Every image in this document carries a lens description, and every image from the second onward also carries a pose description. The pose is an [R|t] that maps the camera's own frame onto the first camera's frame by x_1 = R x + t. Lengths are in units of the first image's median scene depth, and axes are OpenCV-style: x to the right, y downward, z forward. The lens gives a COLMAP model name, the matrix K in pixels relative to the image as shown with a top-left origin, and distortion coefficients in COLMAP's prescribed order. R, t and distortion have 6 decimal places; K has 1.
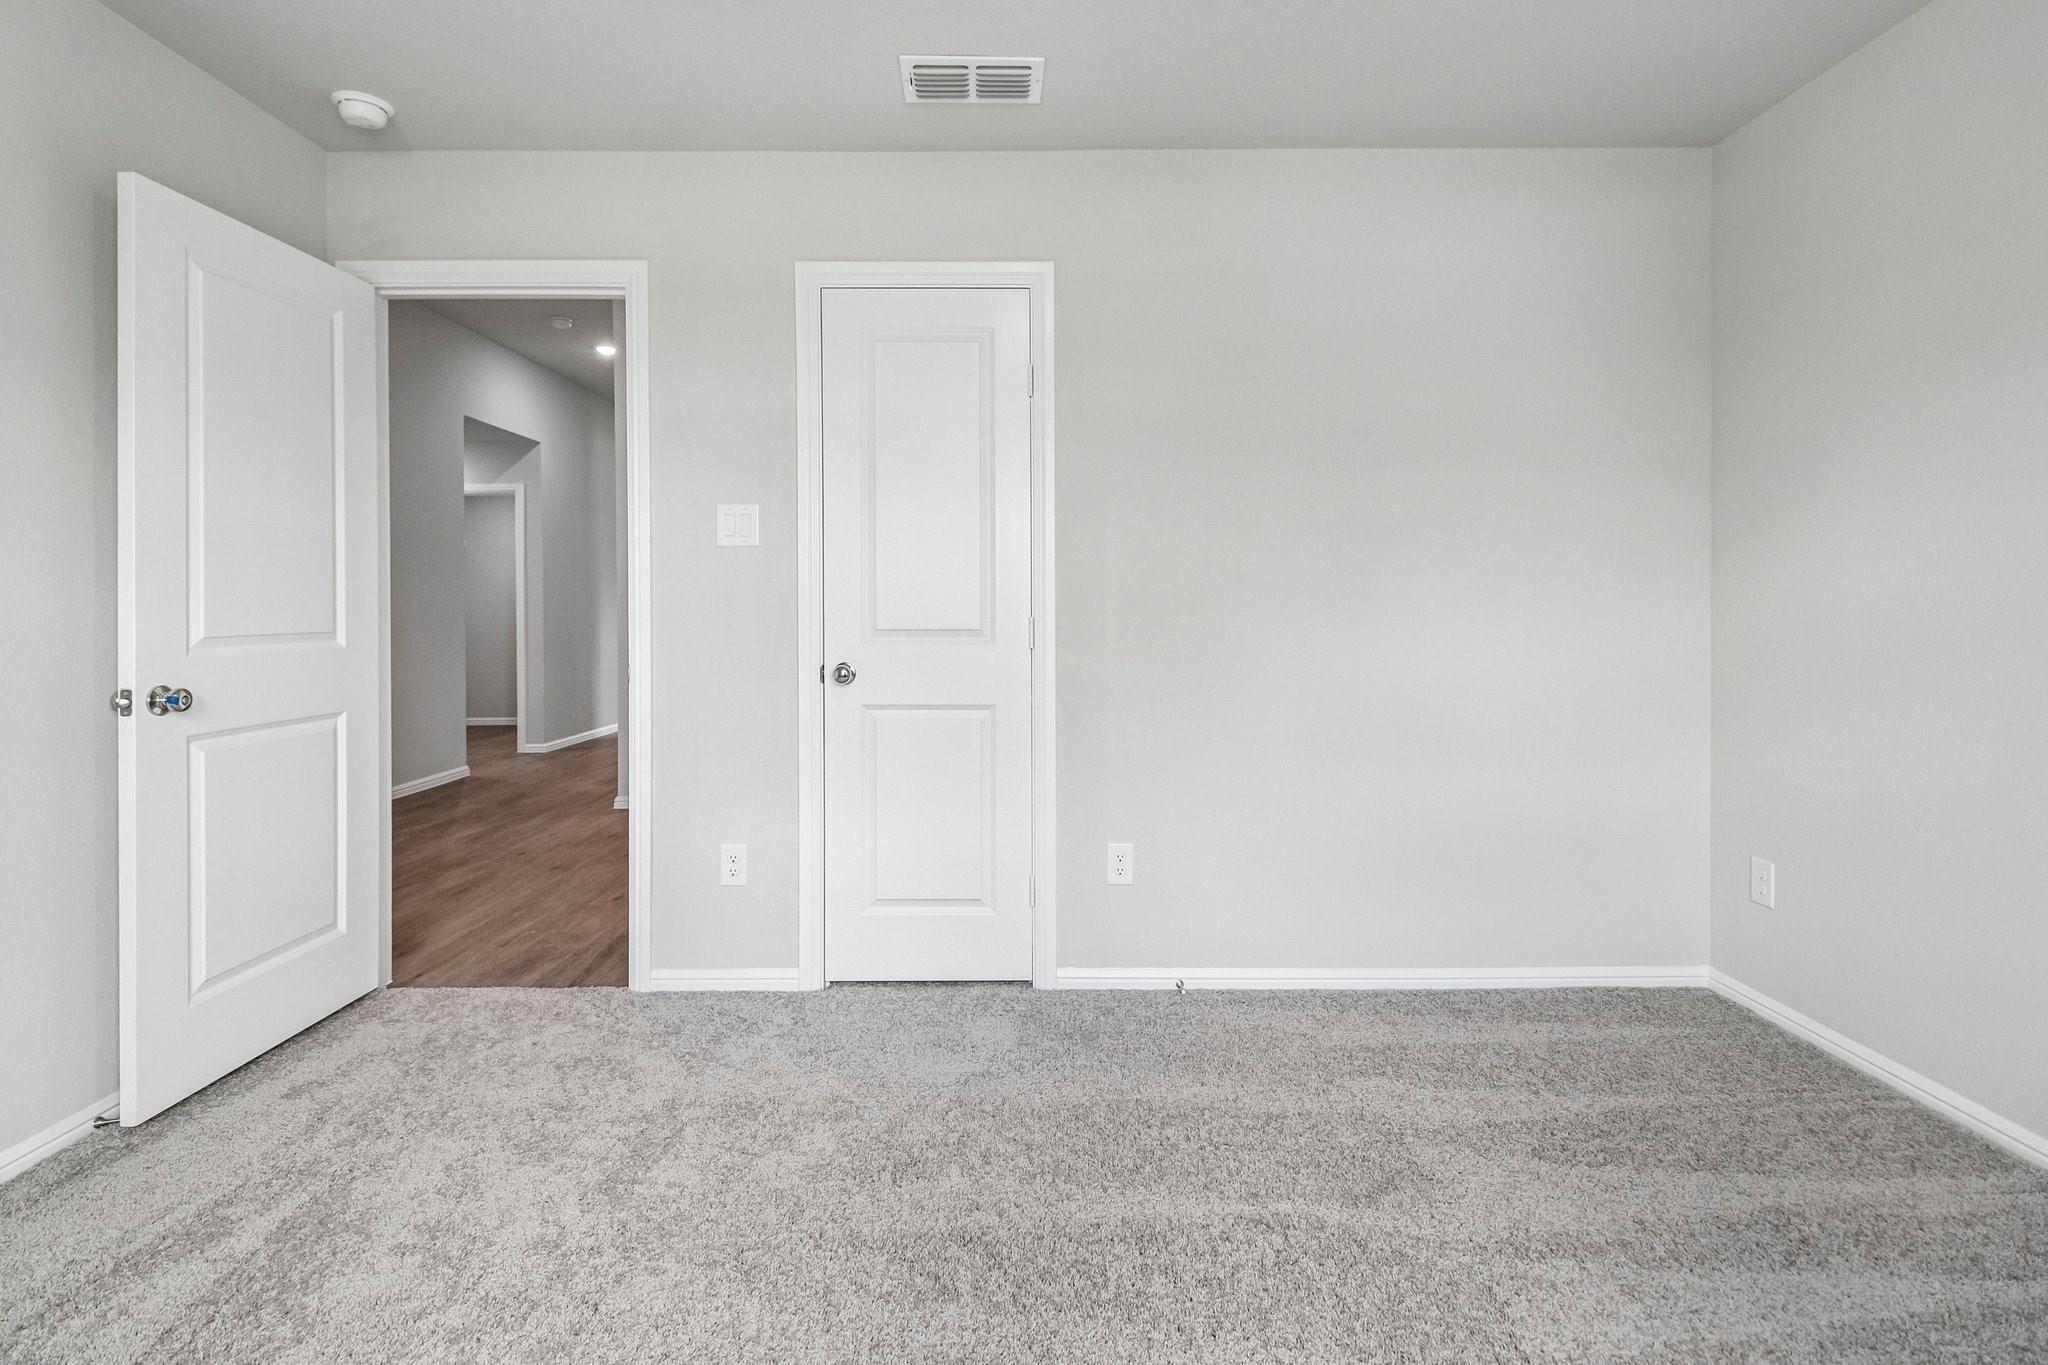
lens RADIAL K [[944.1, 0, 1054.8], [0, 944.1, 619.1], [0, 0, 1]] dist [0.004518, -0.008055]
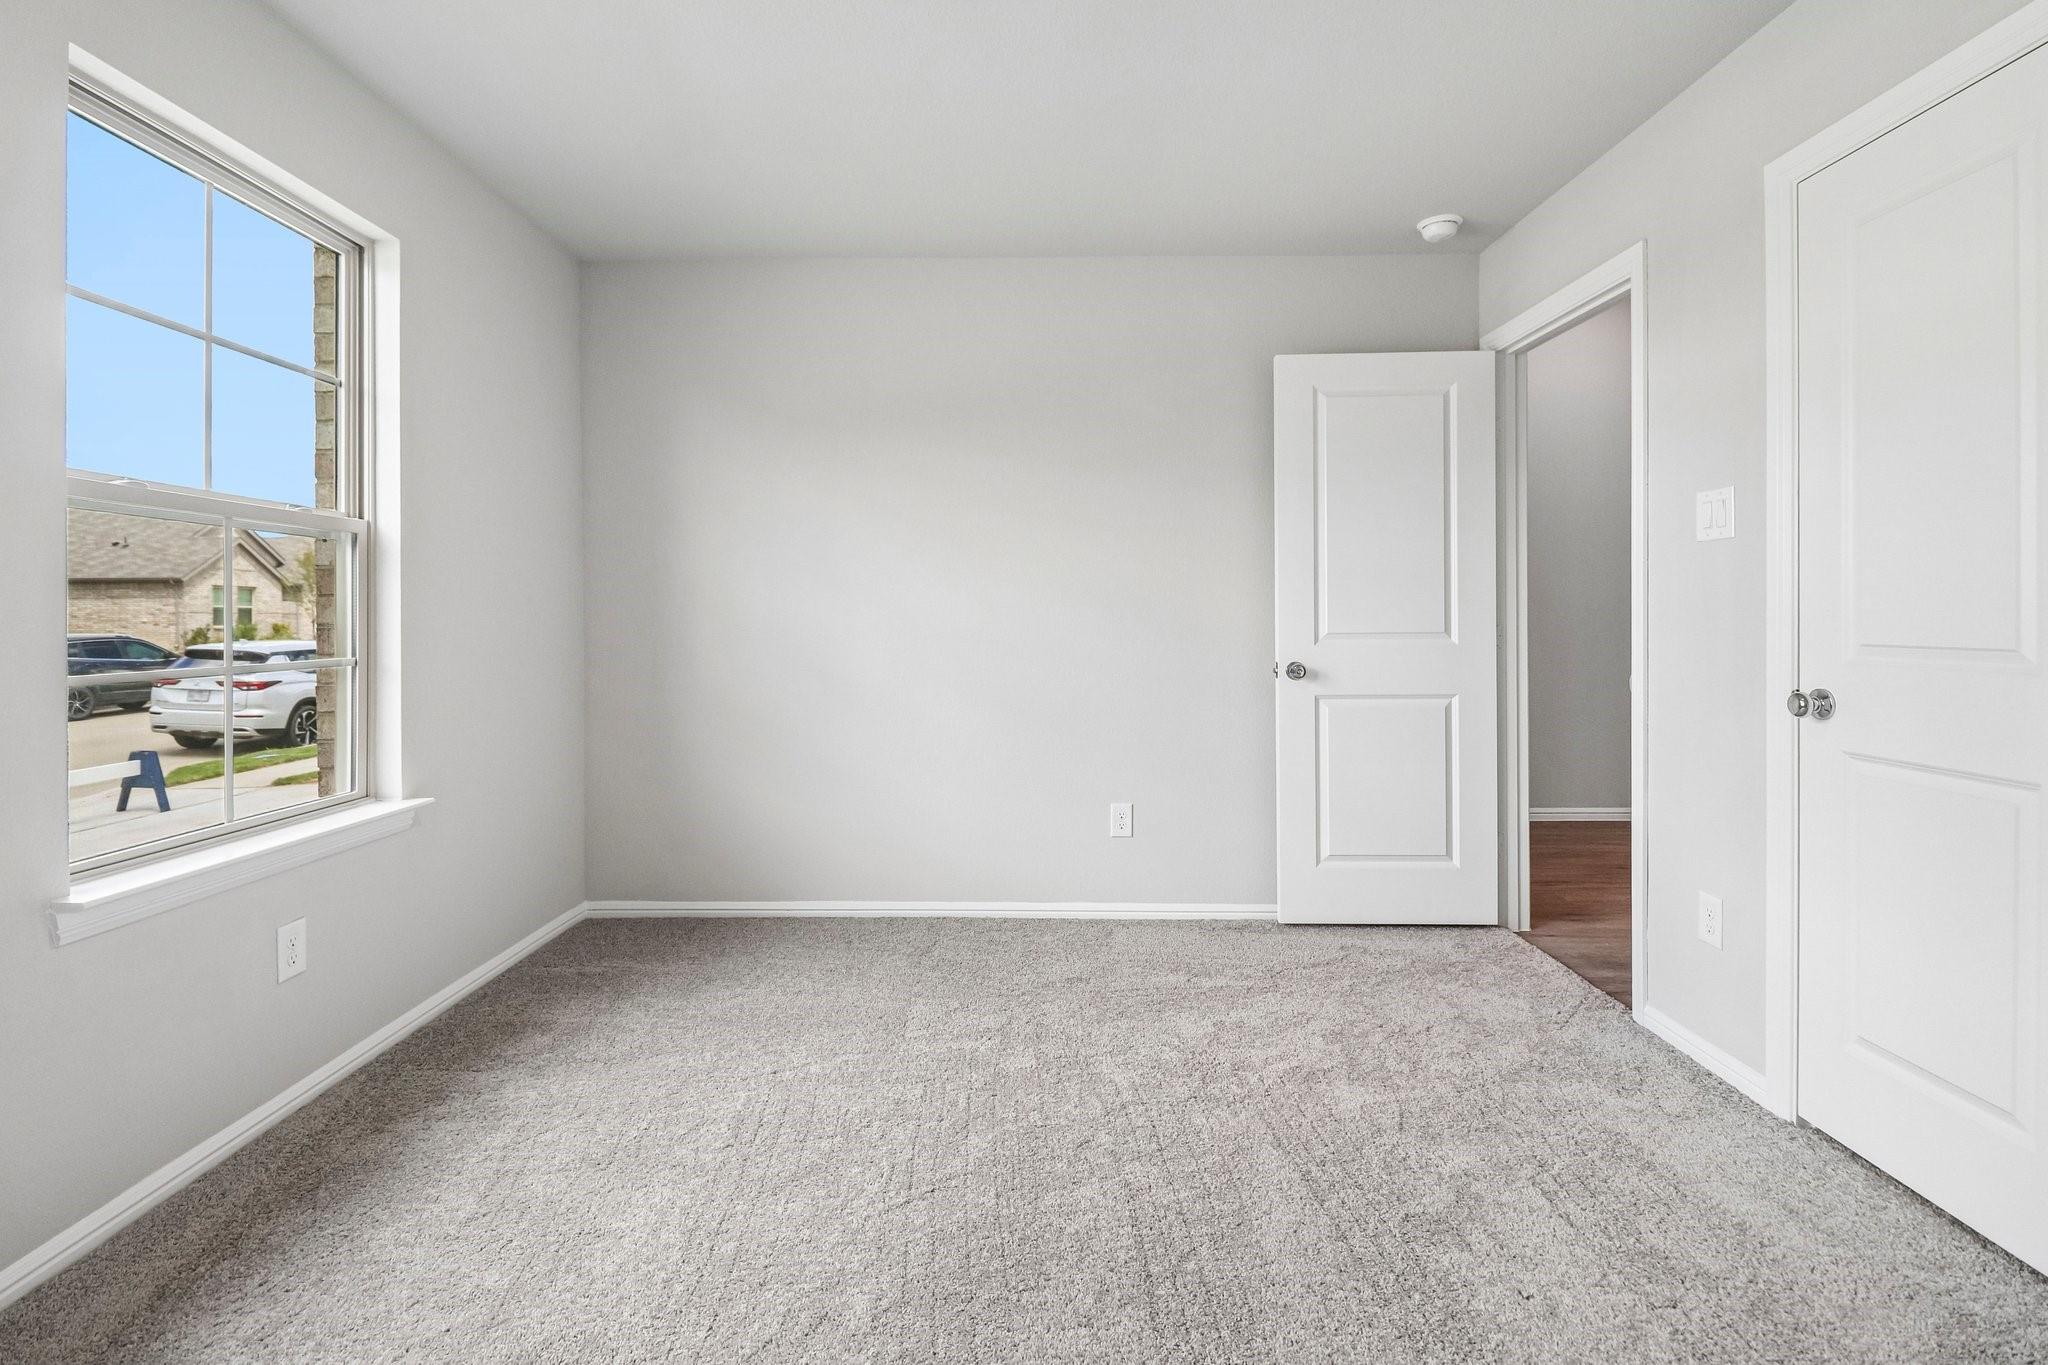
lens RADIAL K [[944.1, 0, 1024.2], [0, 944.1, 632.0], [0, 0, 1]] dist [0.004518, -0.008055]
pose [[-0.013927, 0.018991, -0.999723, 0.510521], [-0.010198, 0.999765, 0.019134, -0.005280], [0.999851, 0.010462, -0.013730, 0.405779]]
